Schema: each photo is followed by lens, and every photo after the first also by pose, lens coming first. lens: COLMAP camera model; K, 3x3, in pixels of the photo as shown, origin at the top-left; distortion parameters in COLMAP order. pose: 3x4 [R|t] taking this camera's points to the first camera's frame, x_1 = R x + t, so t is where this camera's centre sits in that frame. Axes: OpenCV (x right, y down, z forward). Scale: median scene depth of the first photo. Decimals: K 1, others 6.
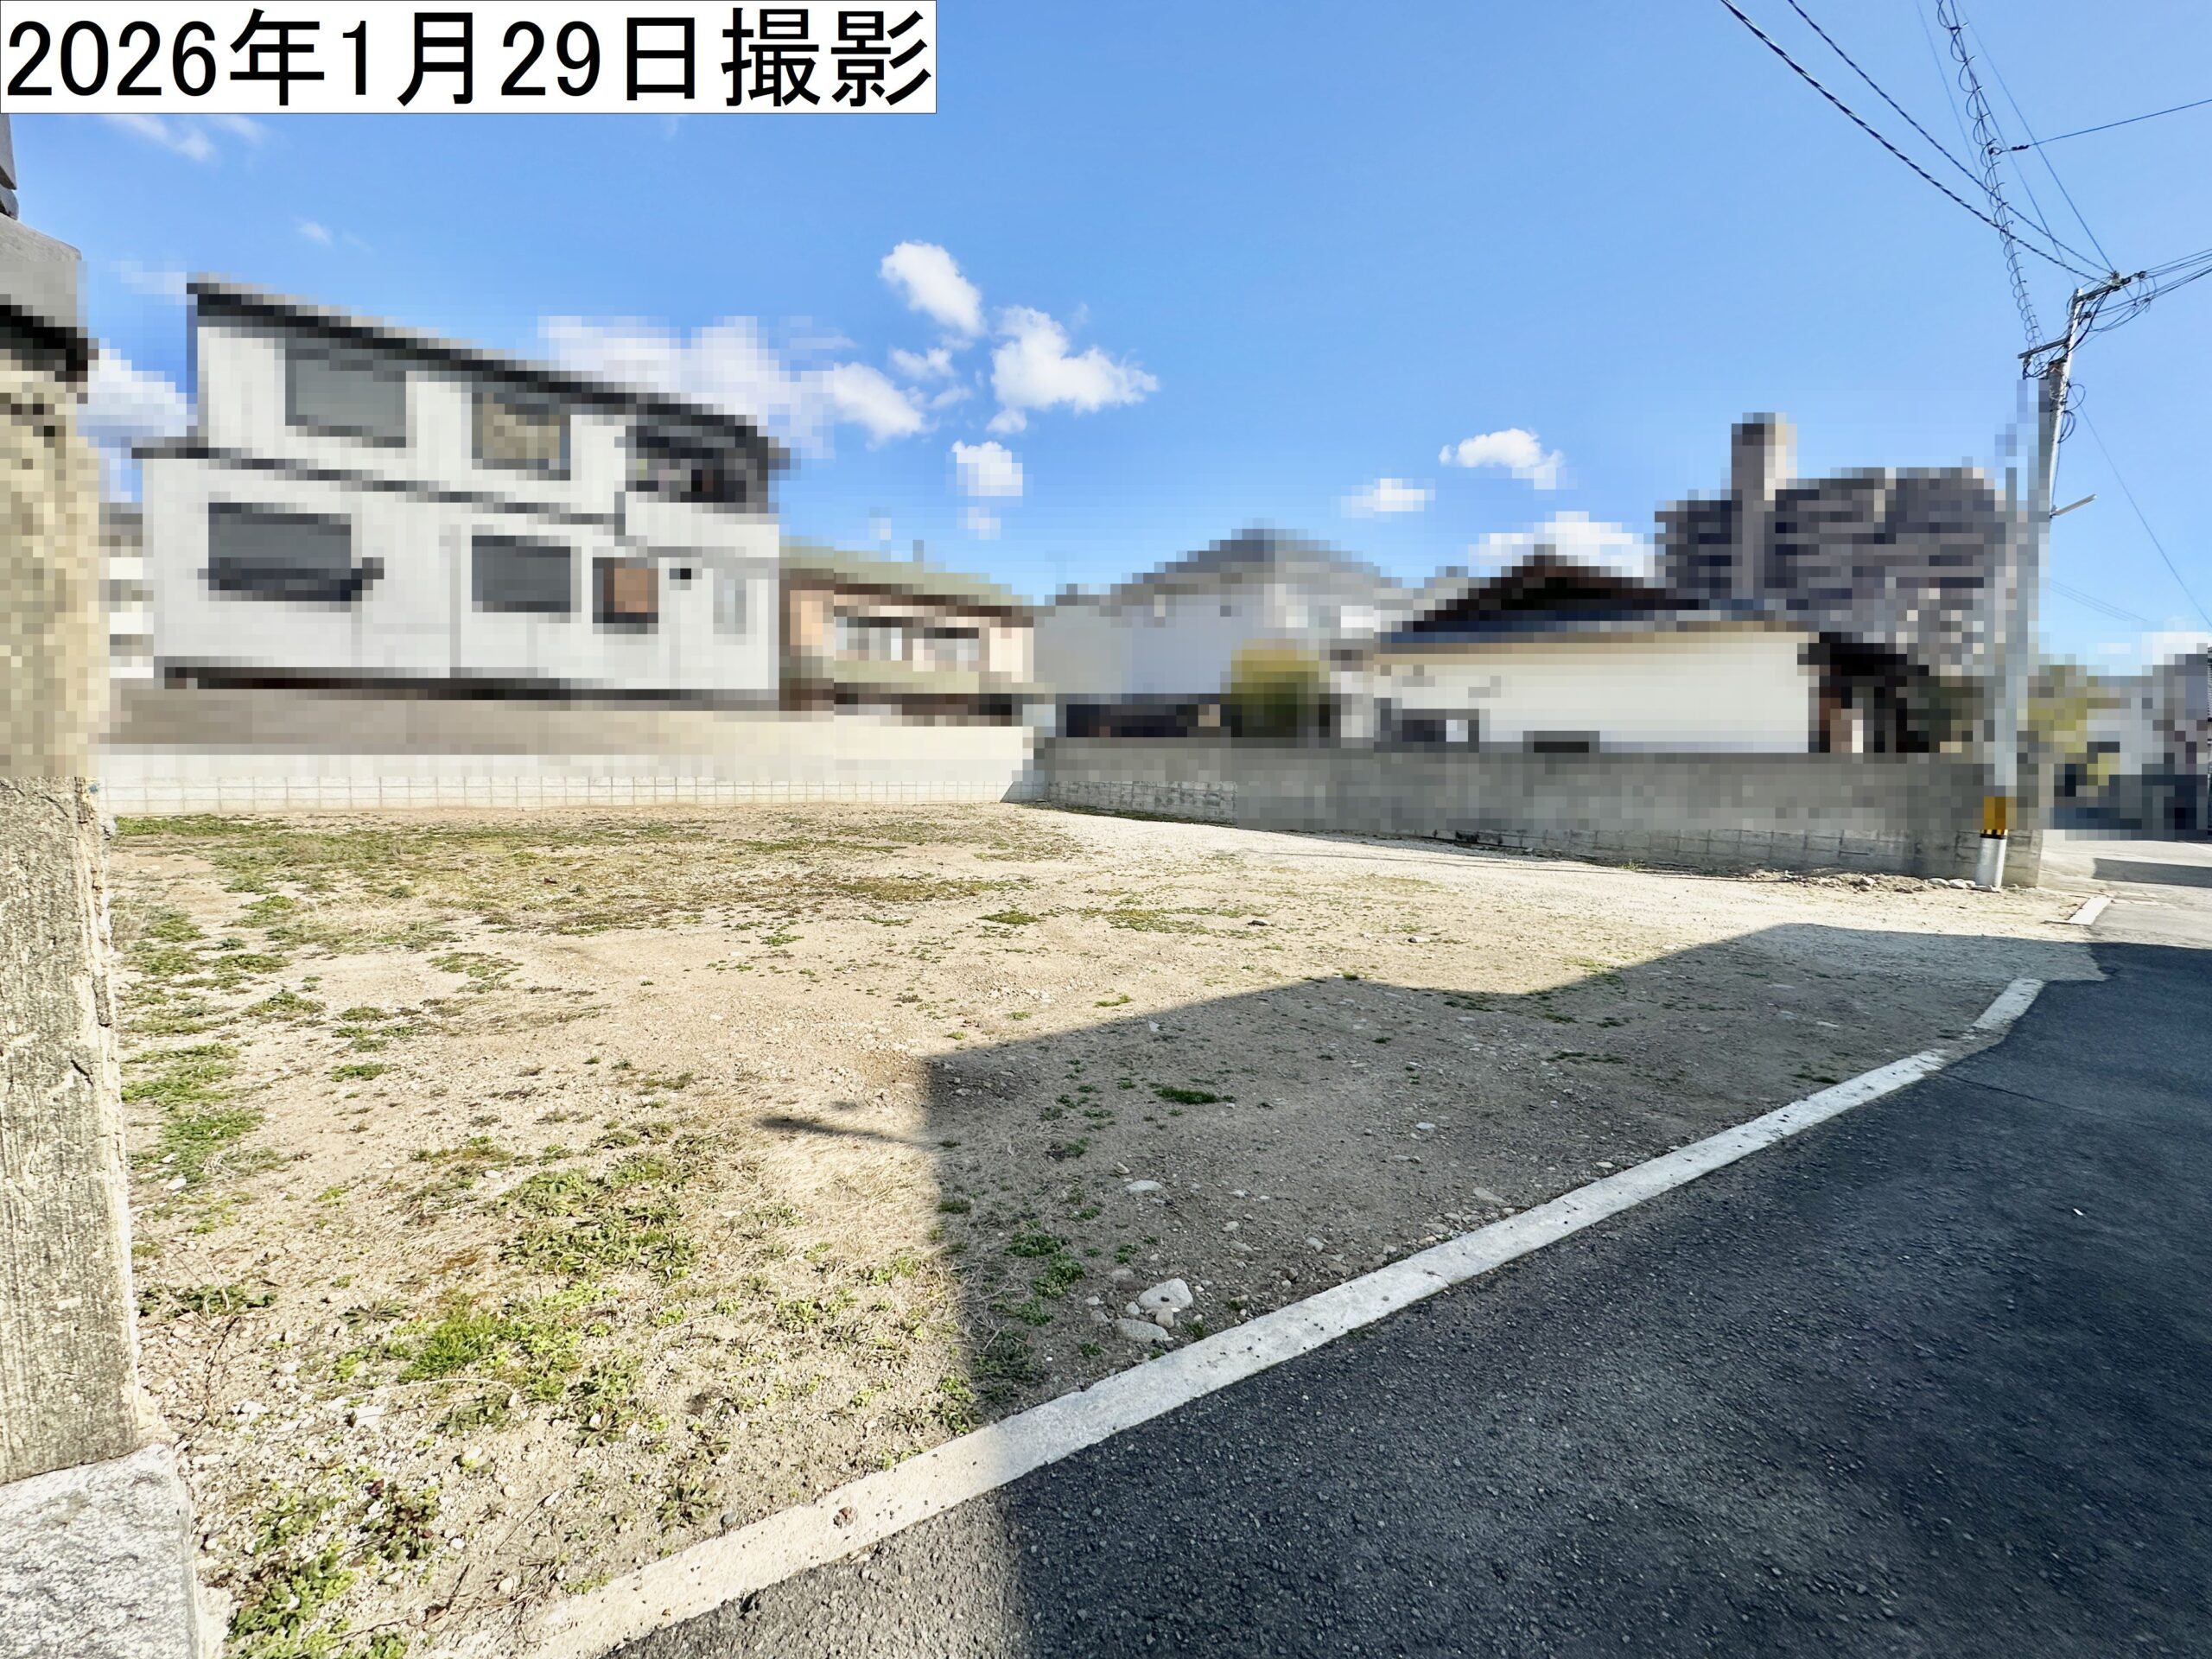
lens RADIAL K [[893.0, 0, 1104.2], [0, 893.0, 818.7], [0, 0, 1]] dist [-0.000250, 0.000441]
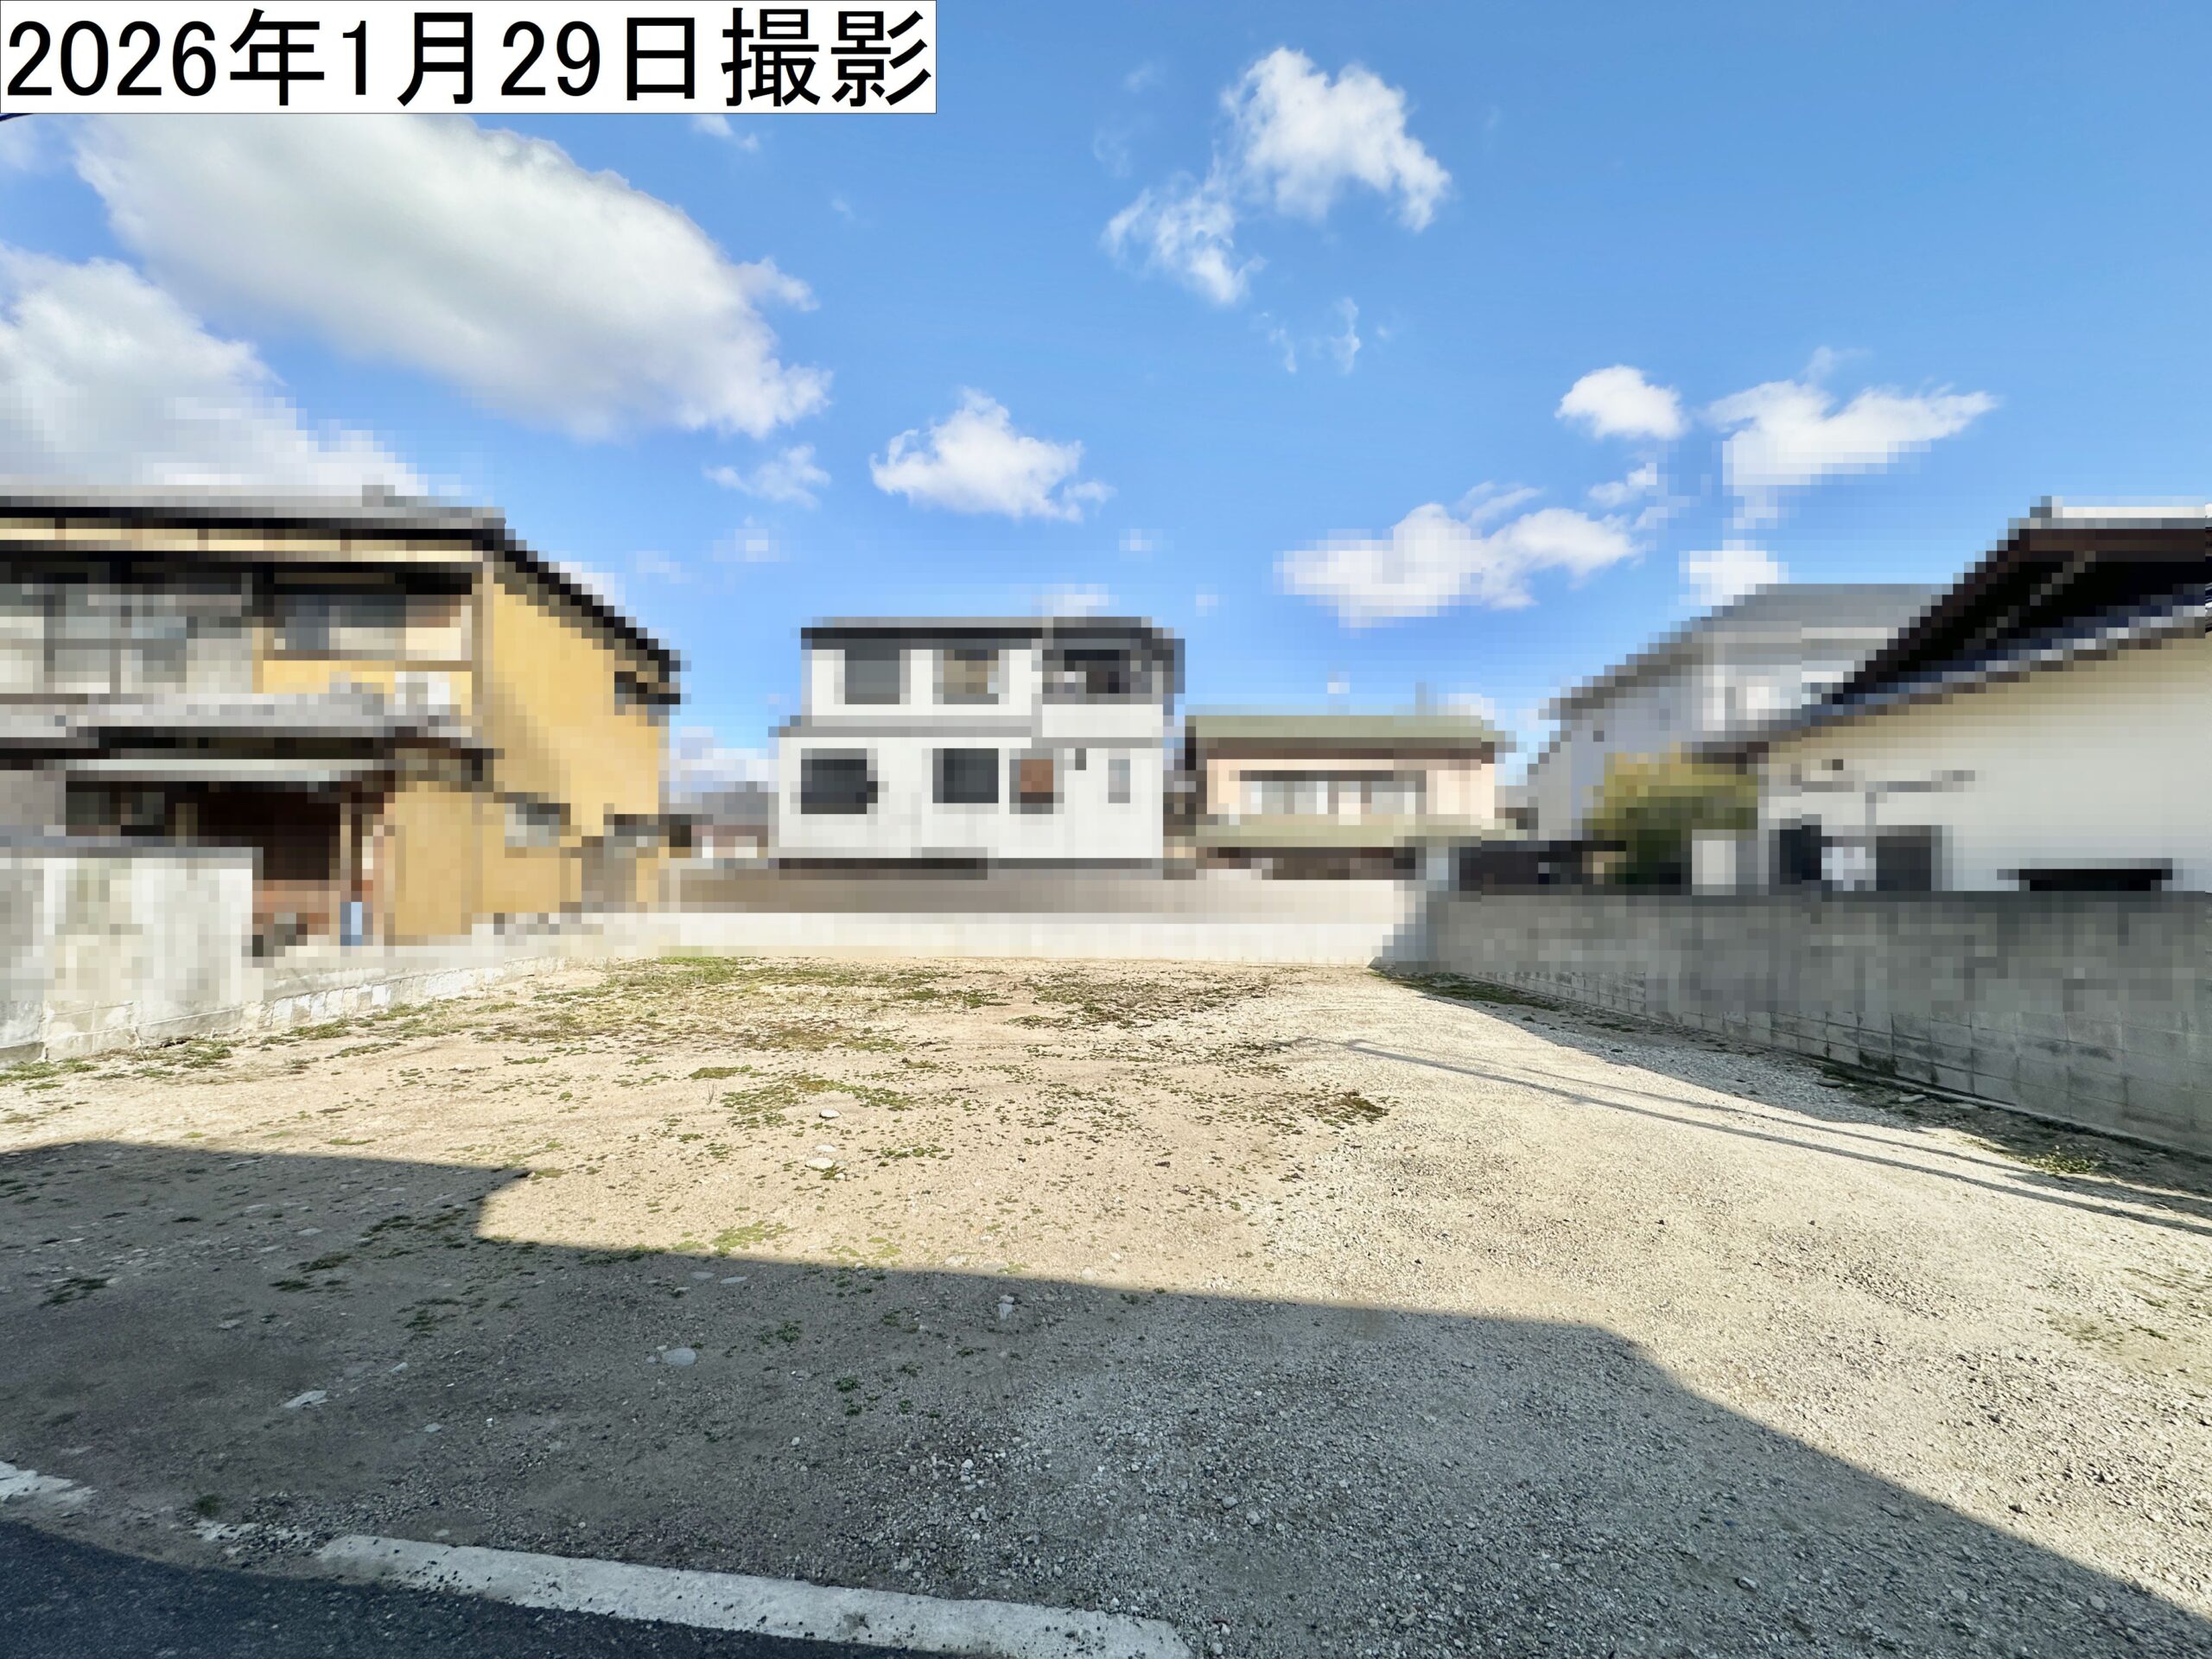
lens RADIAL K [[893.0, 0, 1082.9], [0, 893.0, 828.0], [0, 0, 1]] dist [-0.000250, 0.000441]
pose [[0.687280, -0.071350, -0.722880, 0.467841], [-0.052242, 0.987732, -0.147161, -0.013897], [0.724512, 0.138906, 0.675121, 0.274314]]
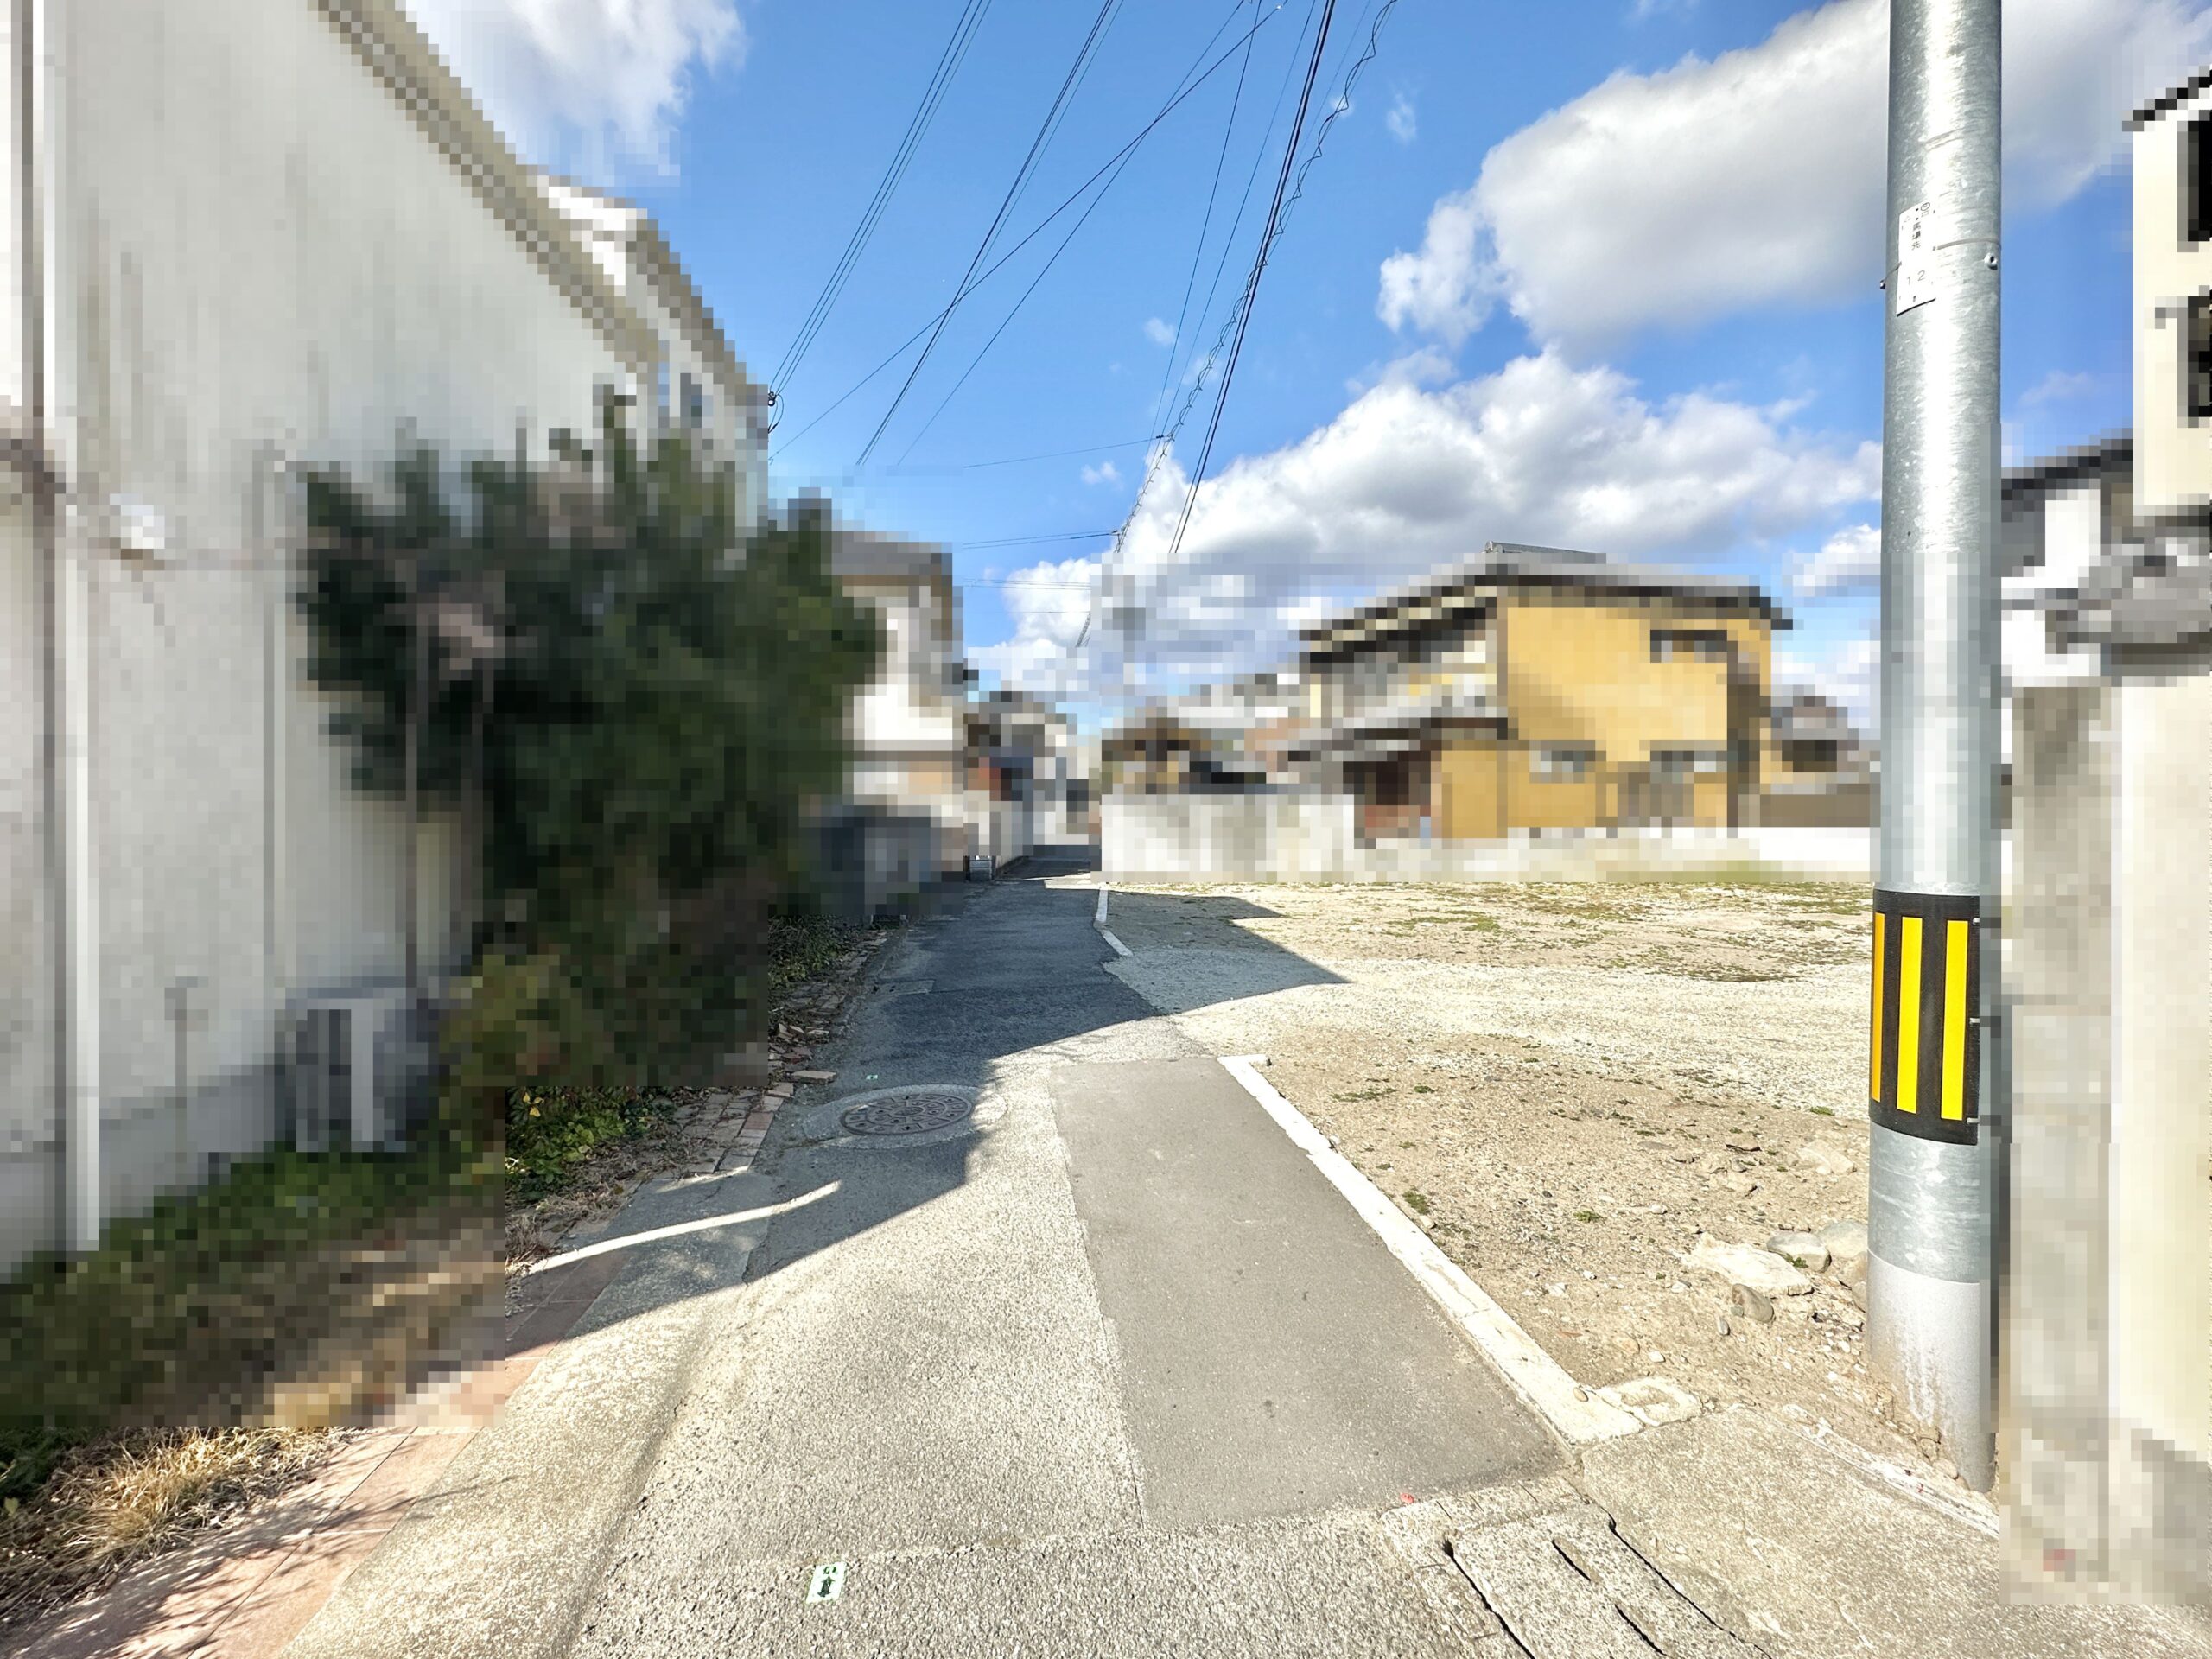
lens RADIAL K [[893.0, 0, 1062.4], [0, 893.0, 815.8], [0, 0, 1]] dist [-0.000250, 0.000441]
pose [[-0.572494, -0.023410, -0.819575, 0.901622], [-0.075227, 0.996876, 0.024074, -0.026306], [0.816451, 0.075436, -0.572466, 0.669688]]
